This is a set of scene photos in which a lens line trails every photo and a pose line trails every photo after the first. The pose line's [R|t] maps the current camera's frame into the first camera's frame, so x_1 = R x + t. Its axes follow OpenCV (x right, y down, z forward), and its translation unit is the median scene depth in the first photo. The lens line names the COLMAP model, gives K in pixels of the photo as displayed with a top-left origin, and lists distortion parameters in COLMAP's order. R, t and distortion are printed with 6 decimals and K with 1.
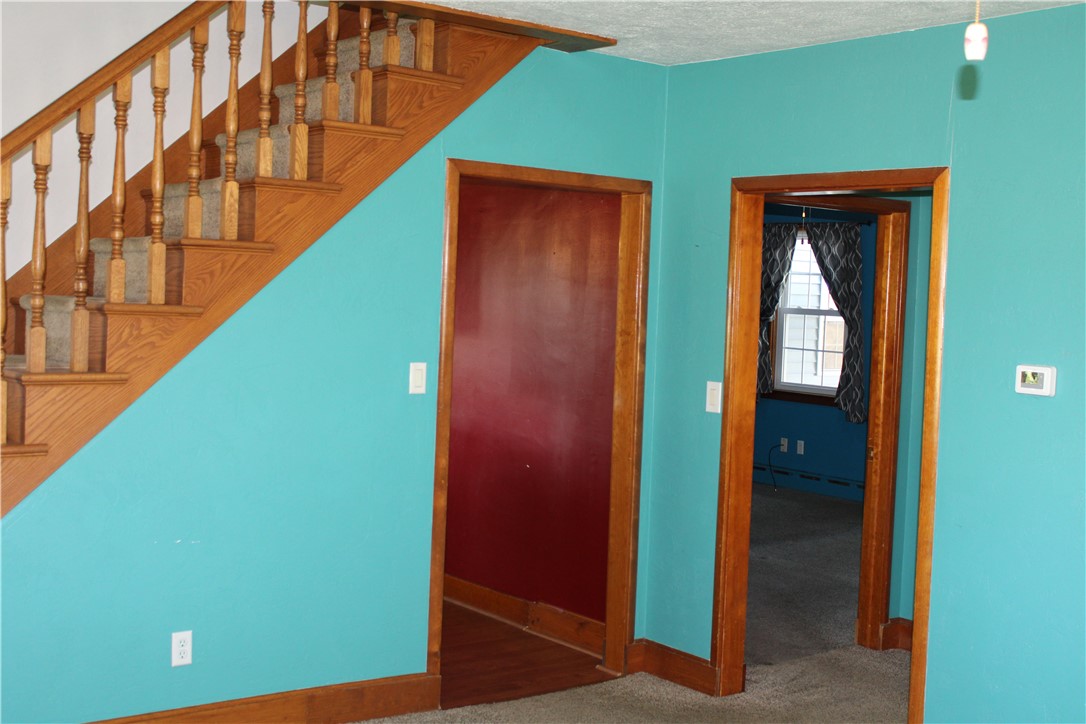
lens RADIAL K [[1356.8, 0, 579.9], [0, 1356.8, 361.1], [0, 0, 1]] dist [-0.068840, 0.000000]
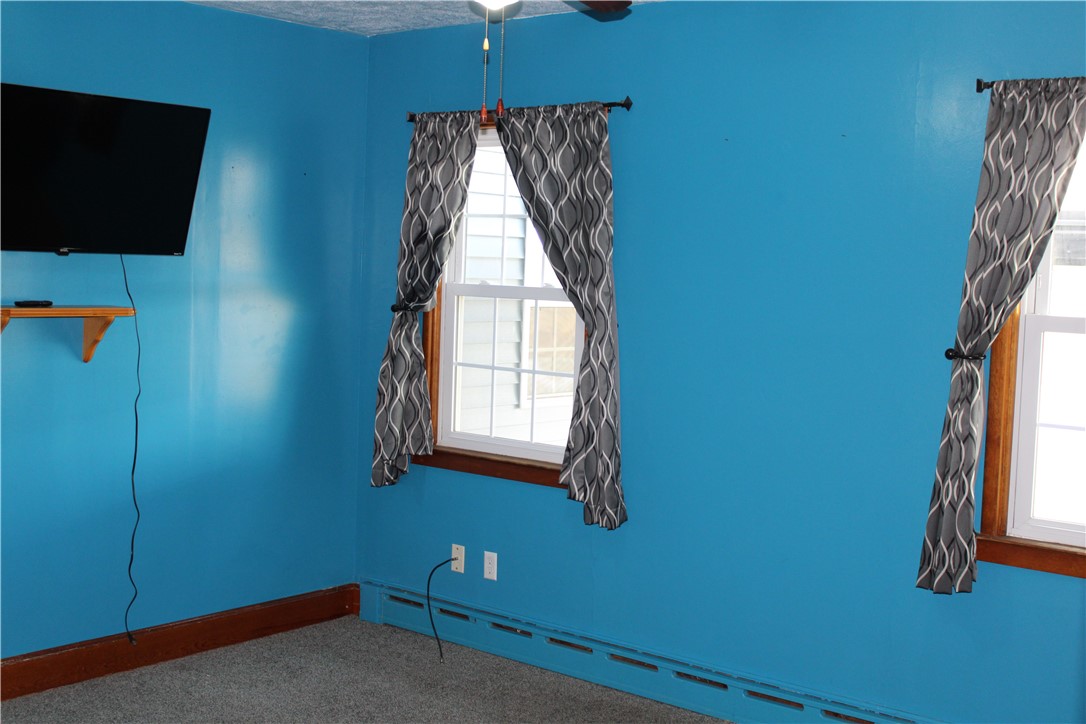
lens RADIAL K [[1356.8, 0, 543.8], [0, 1356.8, 359.7], [0, 0, 1]] dist [-0.068840, 0.000000]
pose [[0.980679, -0.017771, 0.194814, 0.091170], [0.013583, 0.999648, 0.022811, -0.023749], [-0.195151, -0.019724, 0.980575, 0.537498]]
